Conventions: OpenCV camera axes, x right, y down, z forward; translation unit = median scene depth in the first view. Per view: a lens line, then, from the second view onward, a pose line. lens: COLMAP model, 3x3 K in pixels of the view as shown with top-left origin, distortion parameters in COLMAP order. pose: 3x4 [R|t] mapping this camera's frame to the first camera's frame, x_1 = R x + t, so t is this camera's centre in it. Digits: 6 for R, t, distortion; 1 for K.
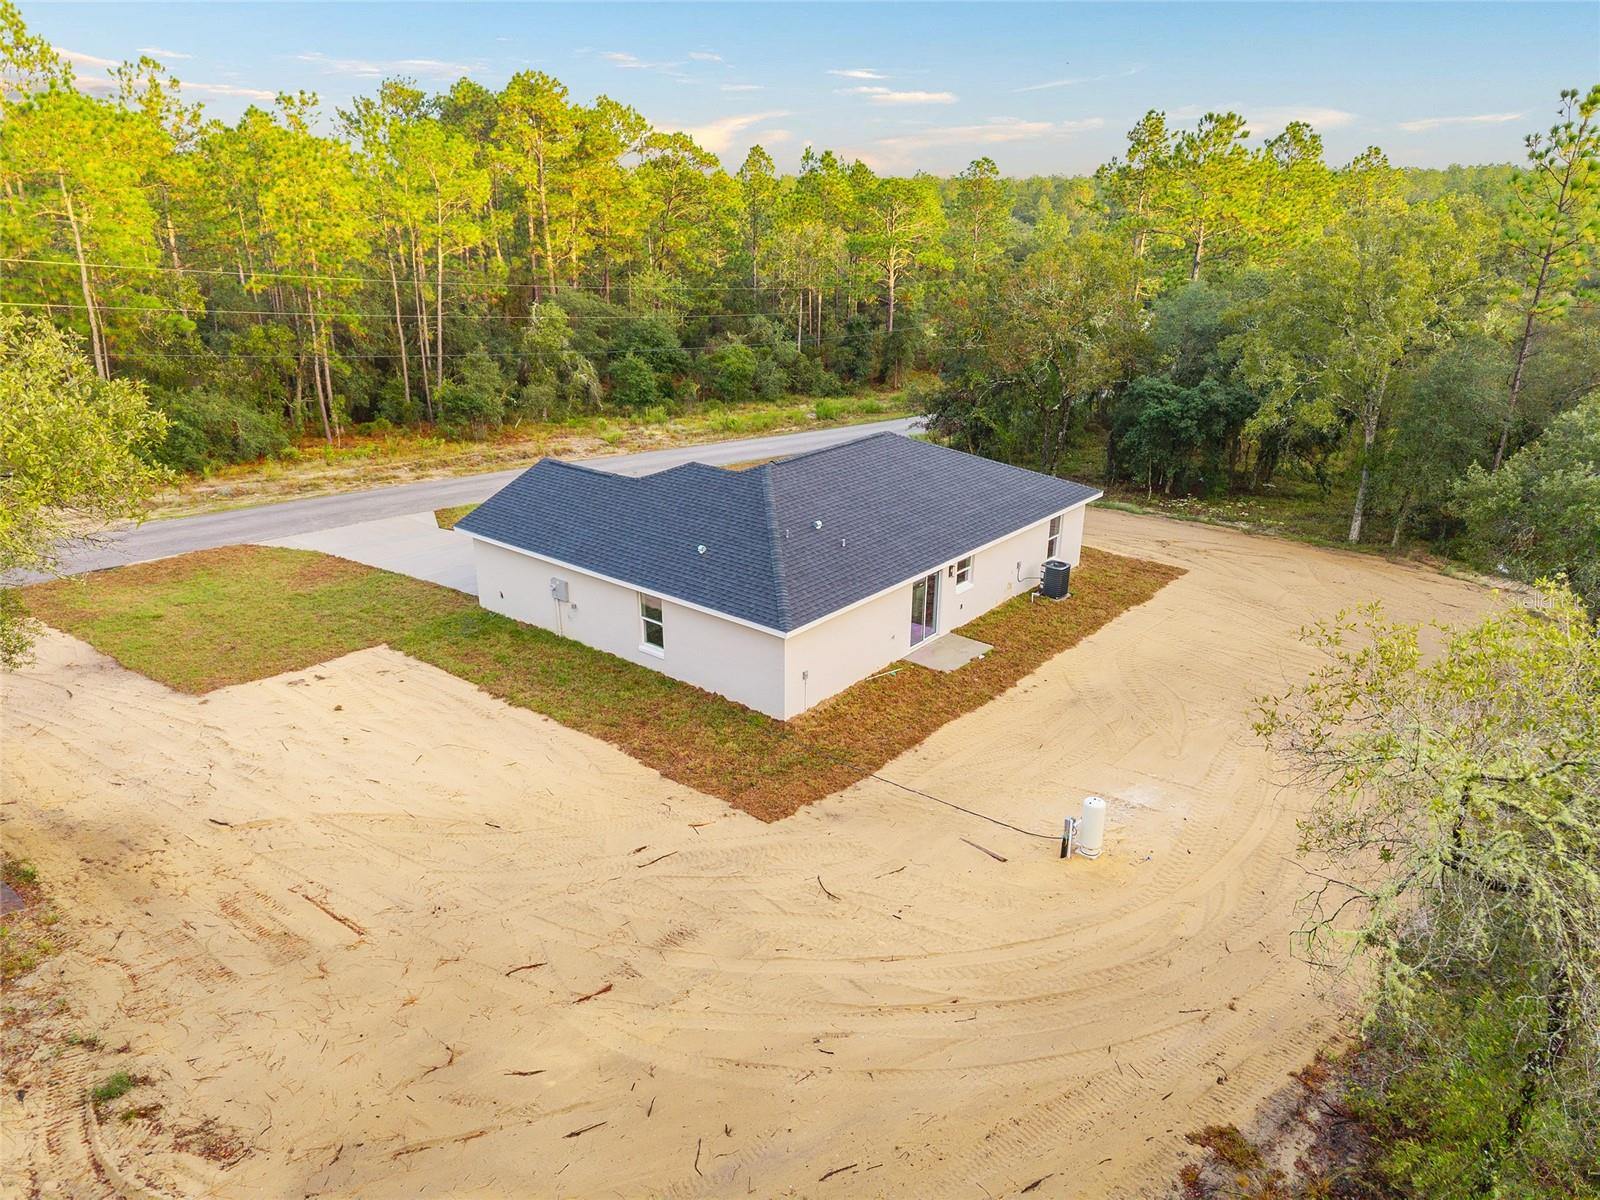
lens RADIAL K [[1063.7, 0, 802.5], [0, 1063.7, 601.2], [0, 0, 1]] dist [0.010015, -0.005809]
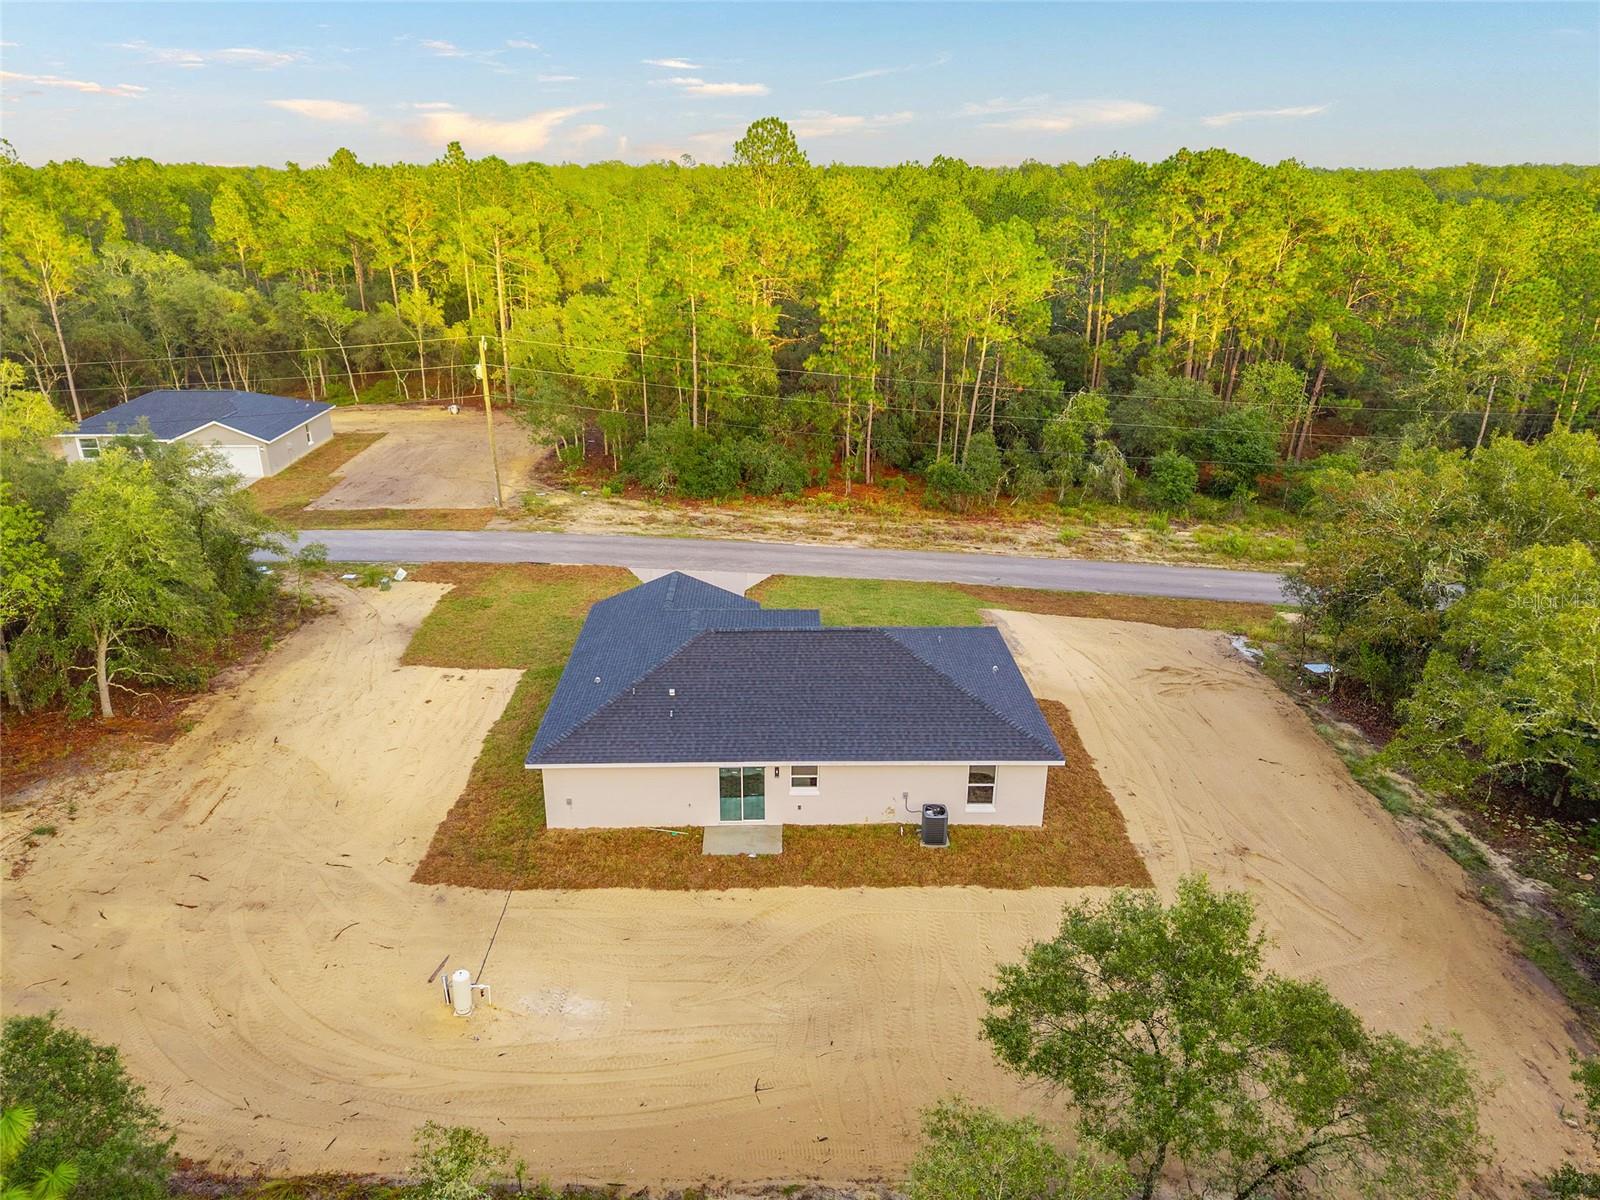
lens RADIAL K [[1063.7, 0, 795.5], [0, 1063.7, 593.2], [0, 0, 1]] dist [0.010015, -0.005809]
pose [[0.653724, 0.268396, -0.707537, 0.910344], [-0.267836, 0.956531, 0.115384, -0.348435], [0.707749, 0.114074, 0.697193, 0.243979]]
